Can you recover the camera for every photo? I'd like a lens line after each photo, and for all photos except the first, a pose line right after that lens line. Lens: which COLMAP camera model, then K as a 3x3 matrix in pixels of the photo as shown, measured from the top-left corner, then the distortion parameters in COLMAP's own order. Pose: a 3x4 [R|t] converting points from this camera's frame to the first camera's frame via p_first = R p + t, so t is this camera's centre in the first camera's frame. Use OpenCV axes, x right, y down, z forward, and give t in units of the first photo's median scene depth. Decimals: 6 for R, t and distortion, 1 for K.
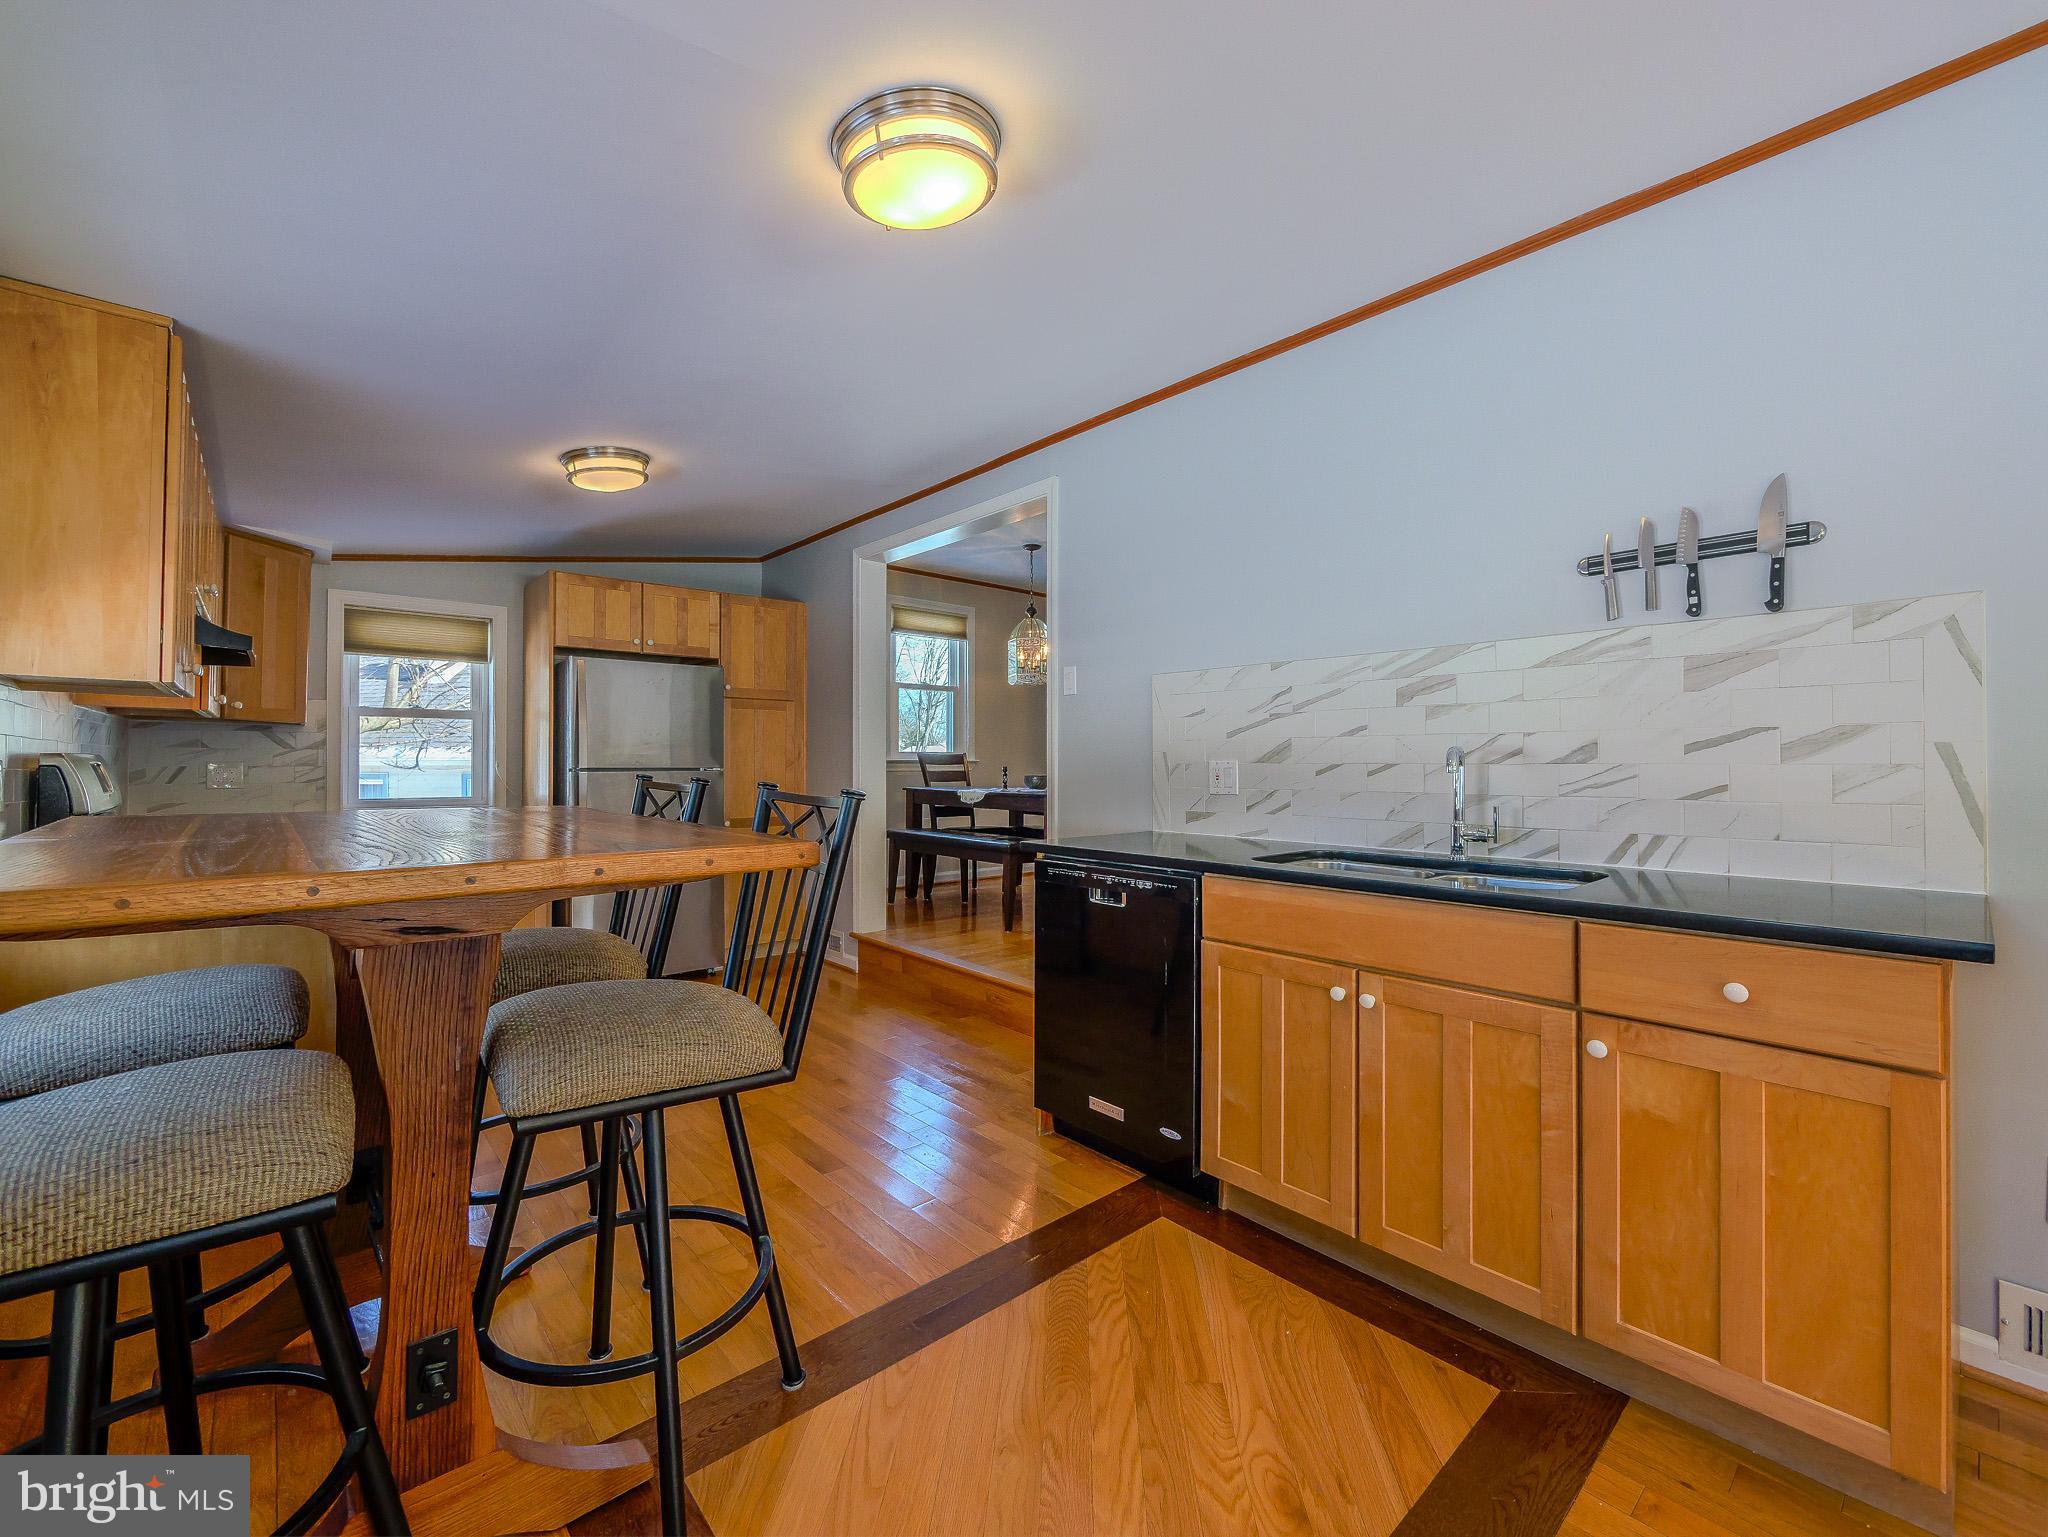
lens RADIAL K [[854.4, 0, 1011.0], [0, 854.4, 747.6], [0, 0, 1]] dist [-0.007158, 0.000753]
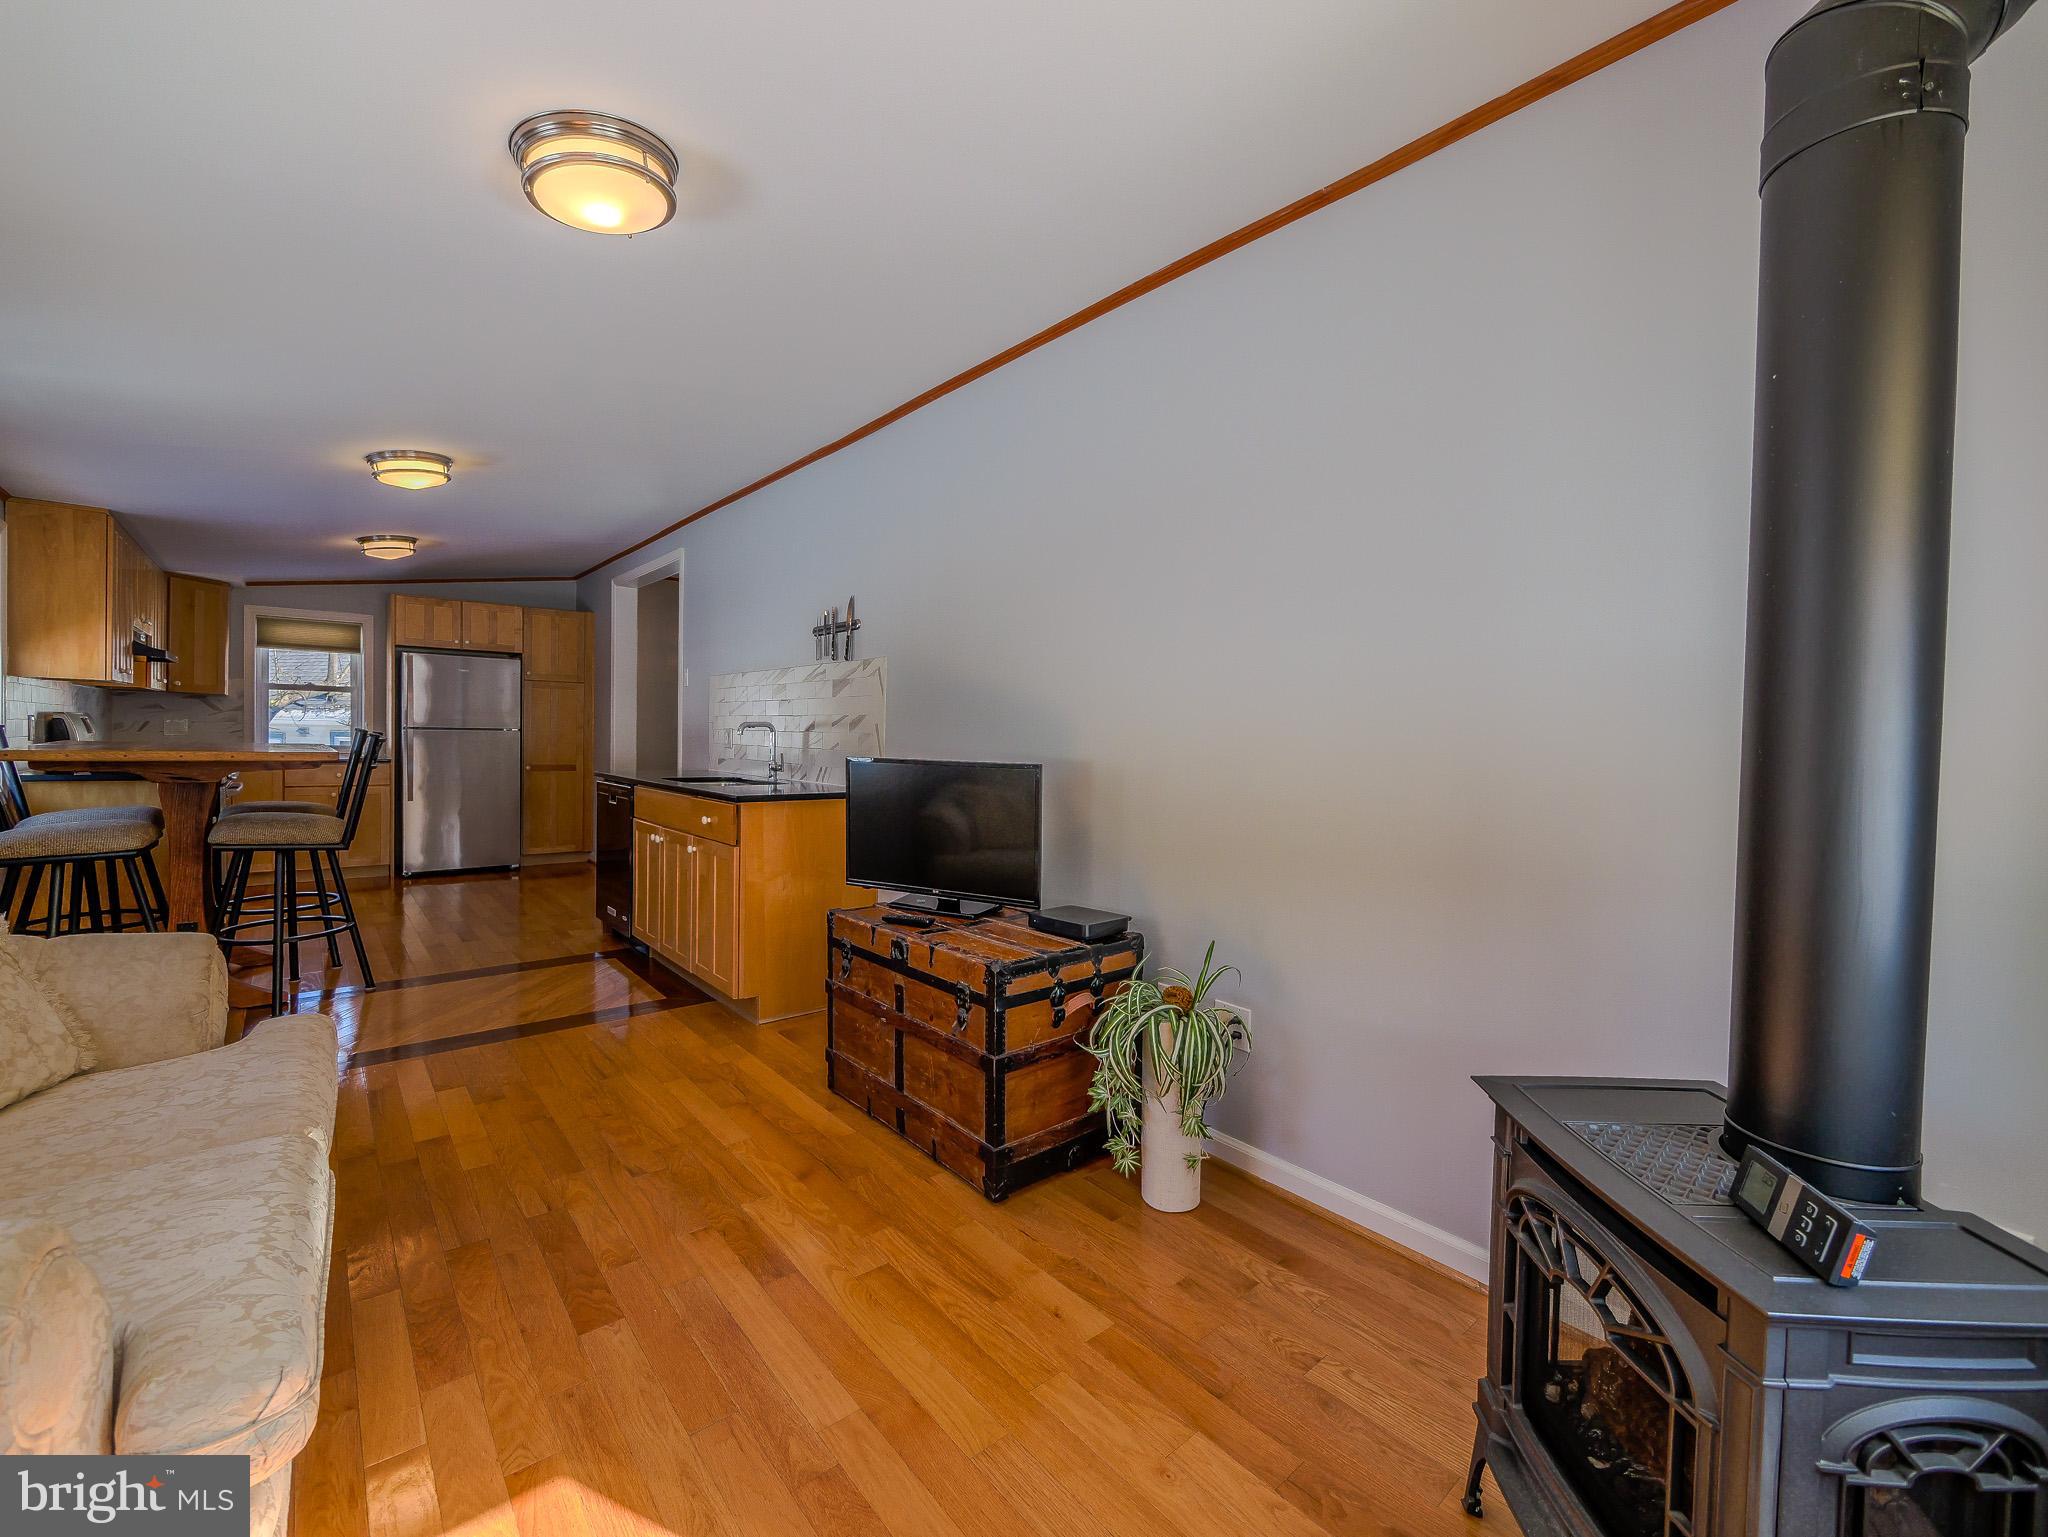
lens RADIAL K [[854.4, 0, 1012.1], [0, 854.4, 749.8], [0, 0, 1]] dist [-0.007158, 0.000753]
pose [[0.999691, 0.019614, -0.015303, 0.873731], [-0.019081, 0.999233, 0.034198, -0.012173], [0.015962, -0.033896, 0.999298, -0.733337]]
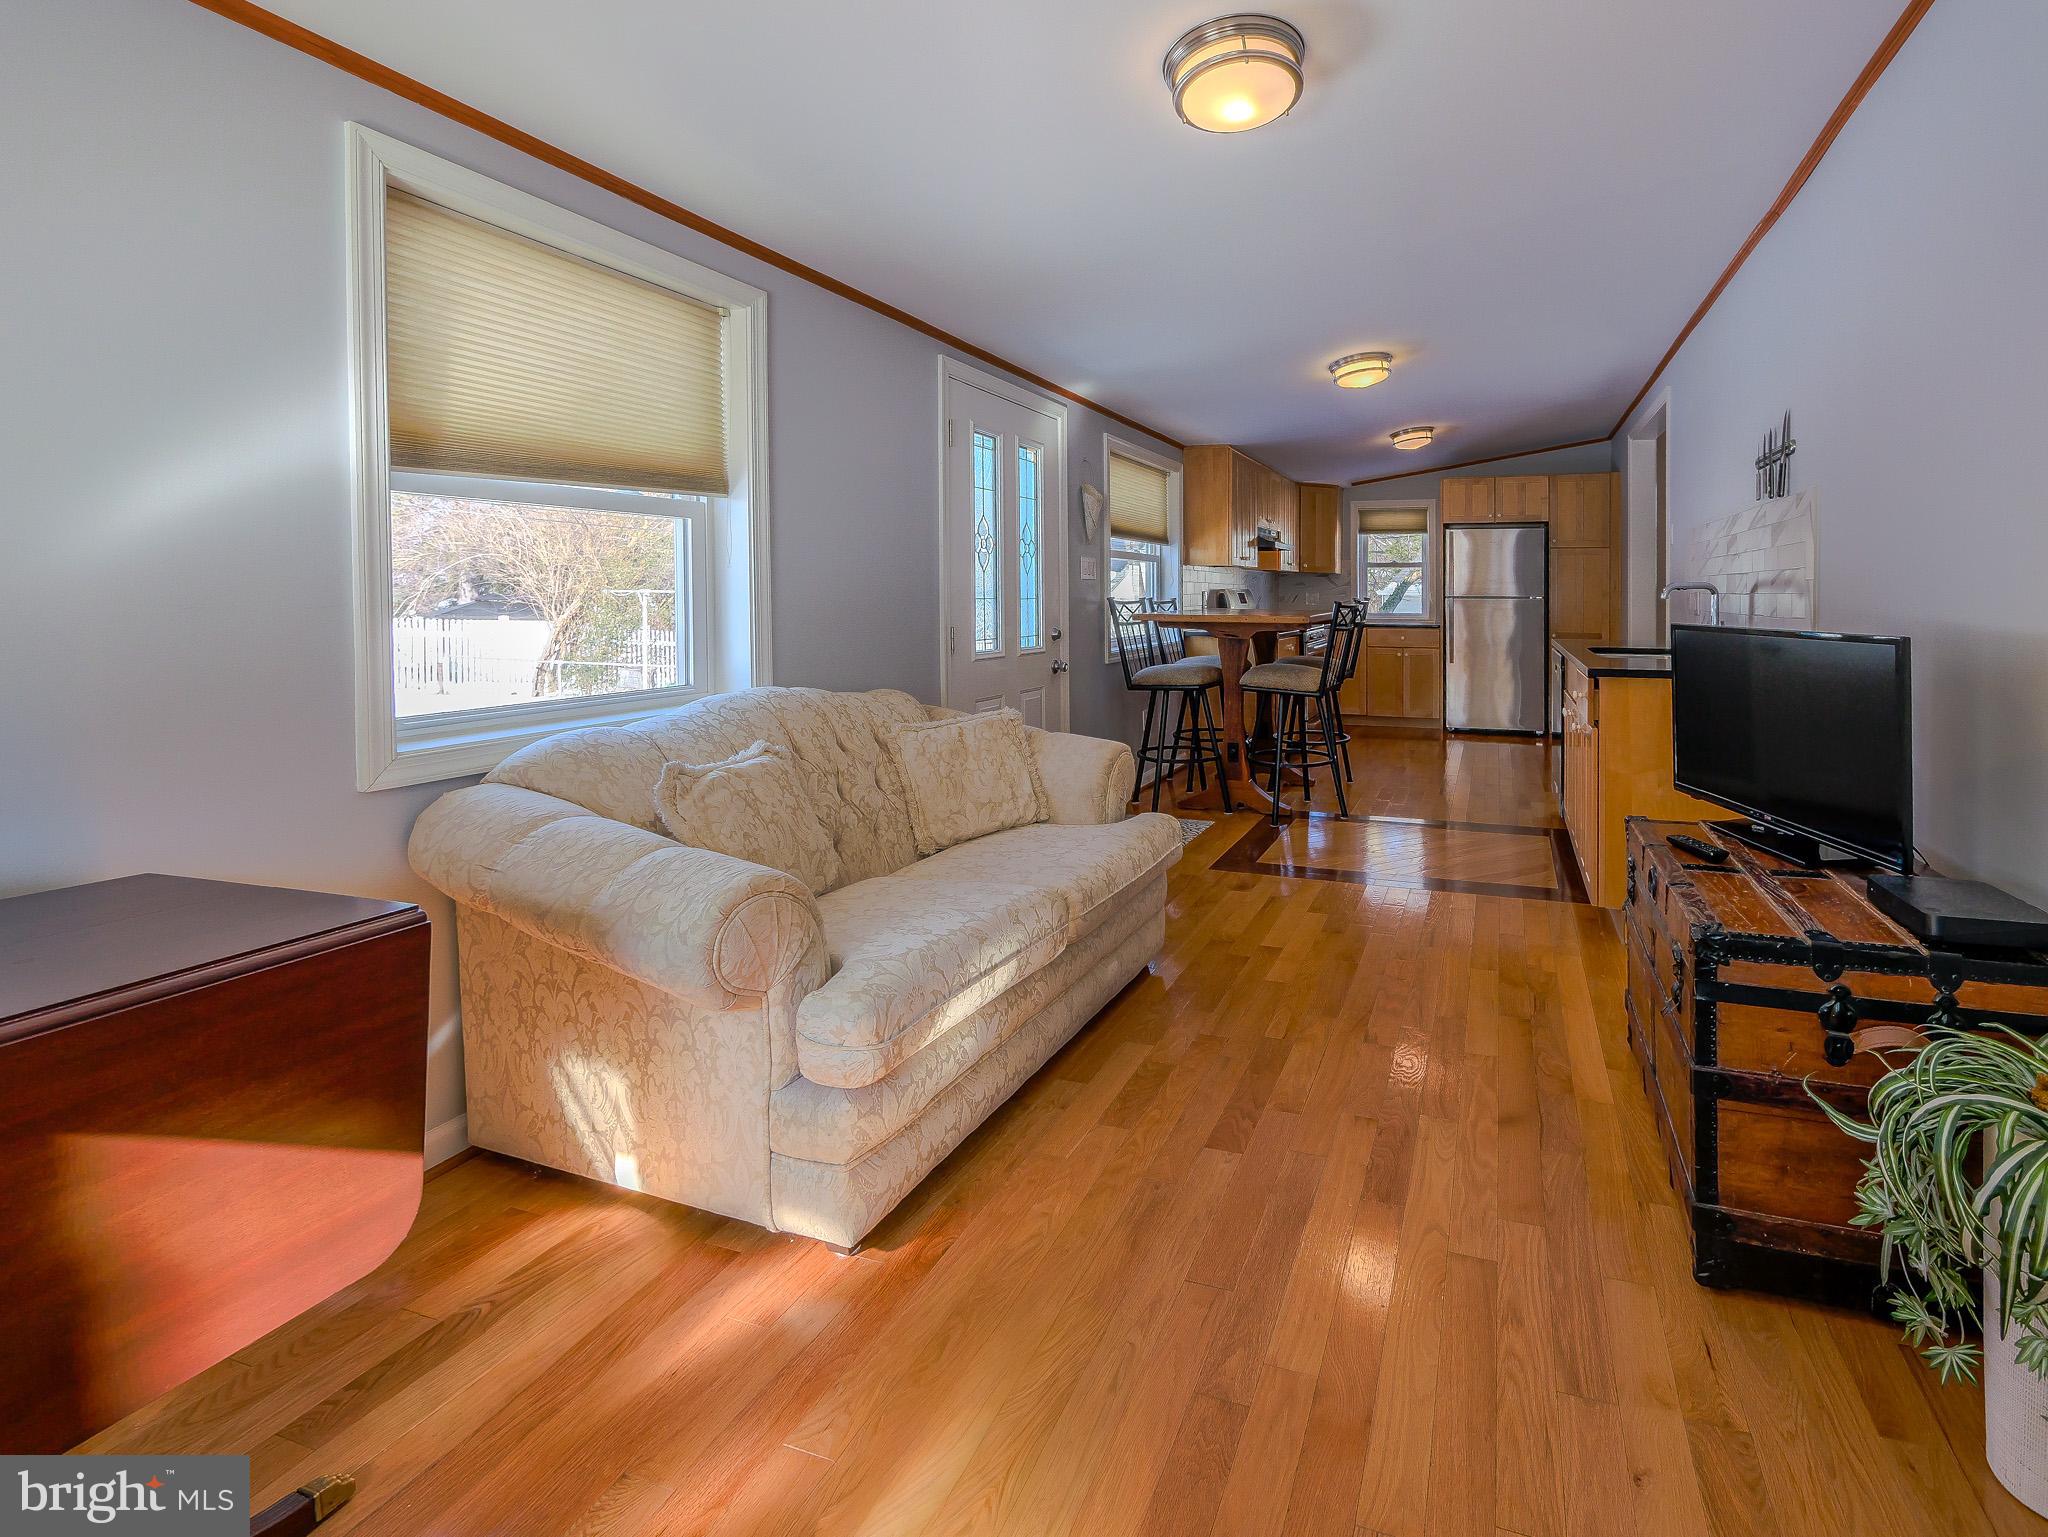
lens RADIAL K [[917.2, 0, 1222.9], [0, 917.2, 607.7], [0, 0, 1]] dist [-0.011624, 0.000022]
pose [[0.537012, 0.013768, -0.843462, 1.153030], [0.012167, 0.999636, 0.024064, -0.003928], [0.843487, -0.023185, 0.536649, -0.512664]]
